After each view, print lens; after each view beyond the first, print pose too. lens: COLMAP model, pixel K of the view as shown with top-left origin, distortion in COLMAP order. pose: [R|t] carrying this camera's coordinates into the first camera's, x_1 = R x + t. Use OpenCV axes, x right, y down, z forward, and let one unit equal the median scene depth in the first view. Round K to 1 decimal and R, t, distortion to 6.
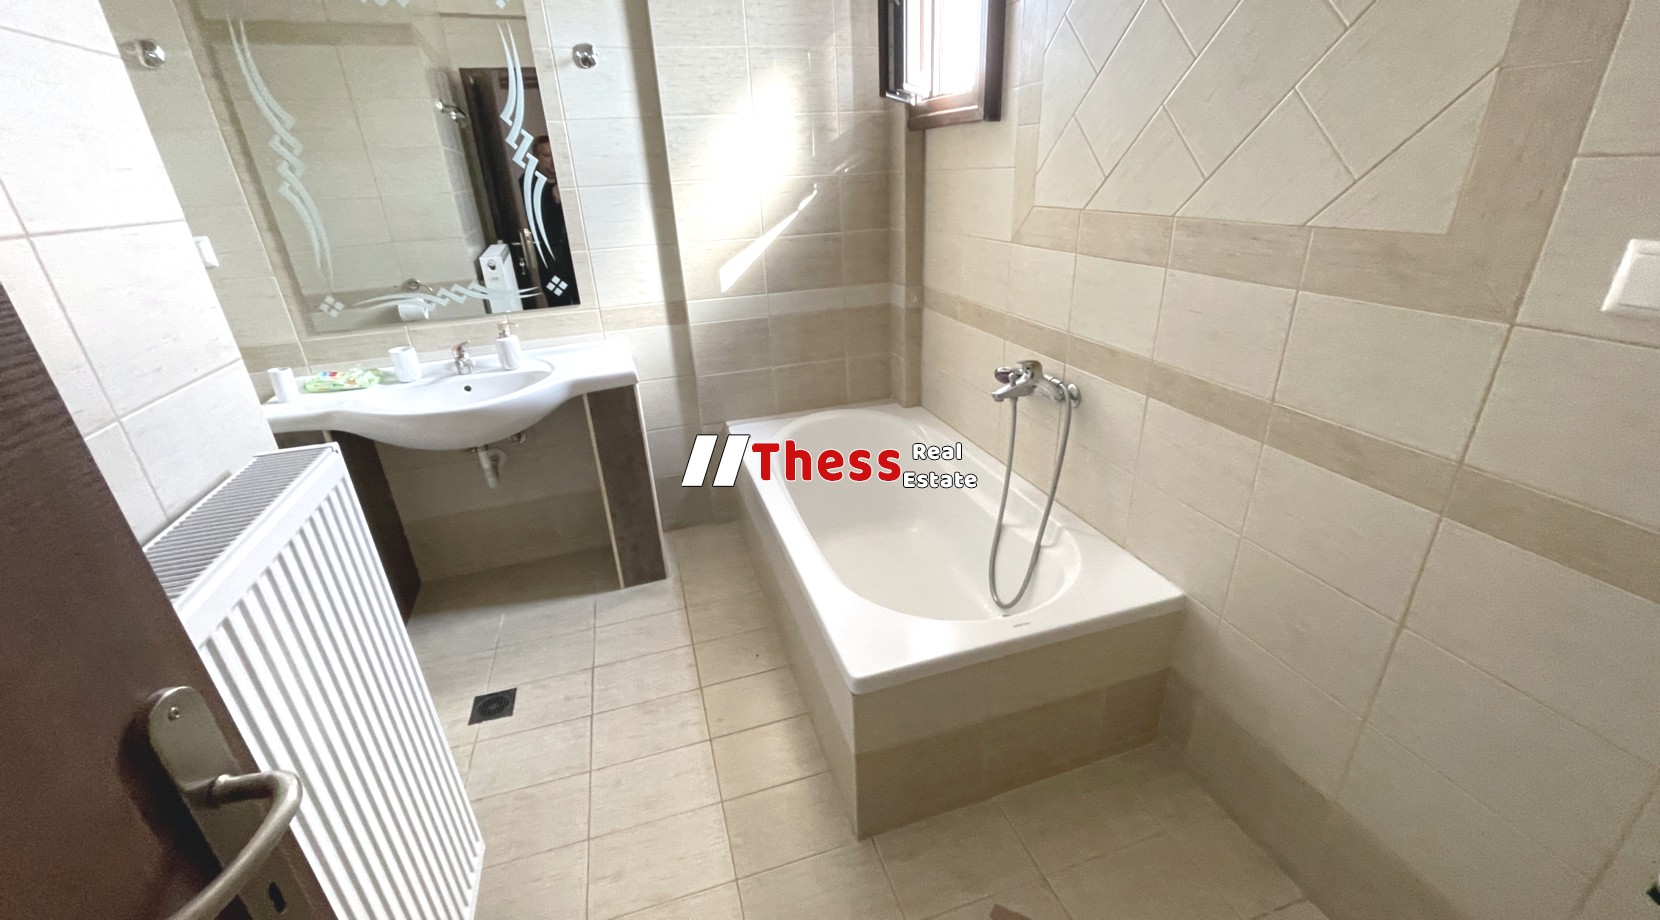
lens RADIAL K [[669.1, 0, 830.0], [0, 669.1, 460.0], [0, 0, 1]] dist [0.000694, -0.000312]
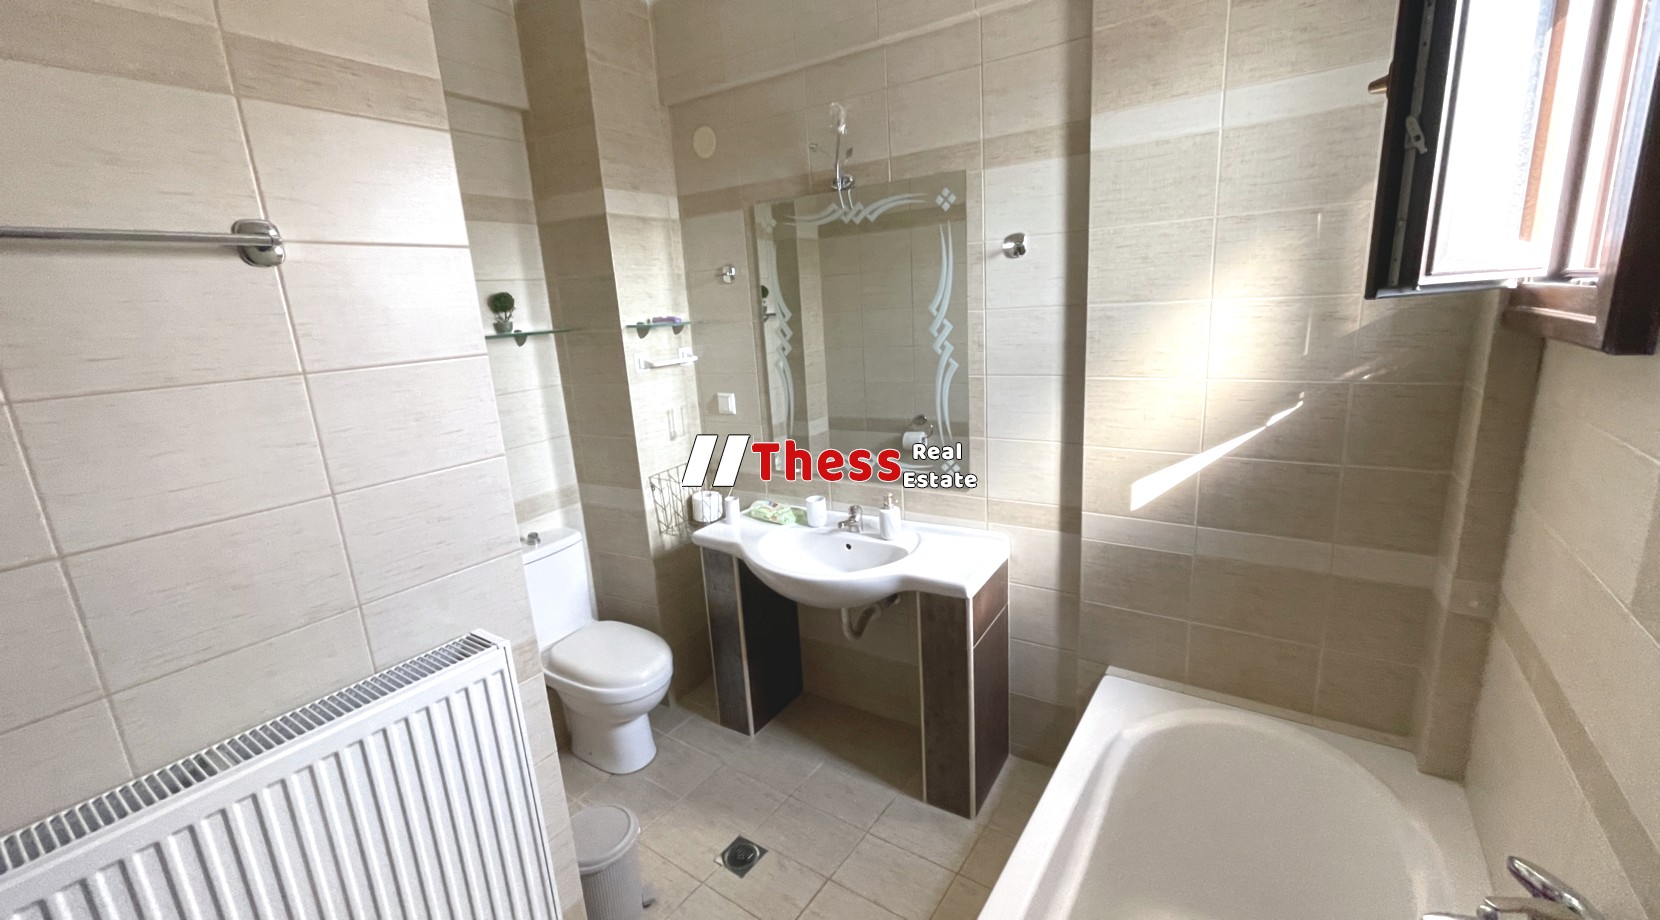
lens RADIAL K [[669.1, 0, 830.0], [0, 669.1, 460.0], [0, 0, 1]] dist [0.000694, -0.000312]
pose [[0.614797, 0.190922, -0.765228, 0.229017], [-0.284505, 0.958616, 0.010595, -0.238878], [0.735582, 0.211198, 0.643672, 0.257020]]
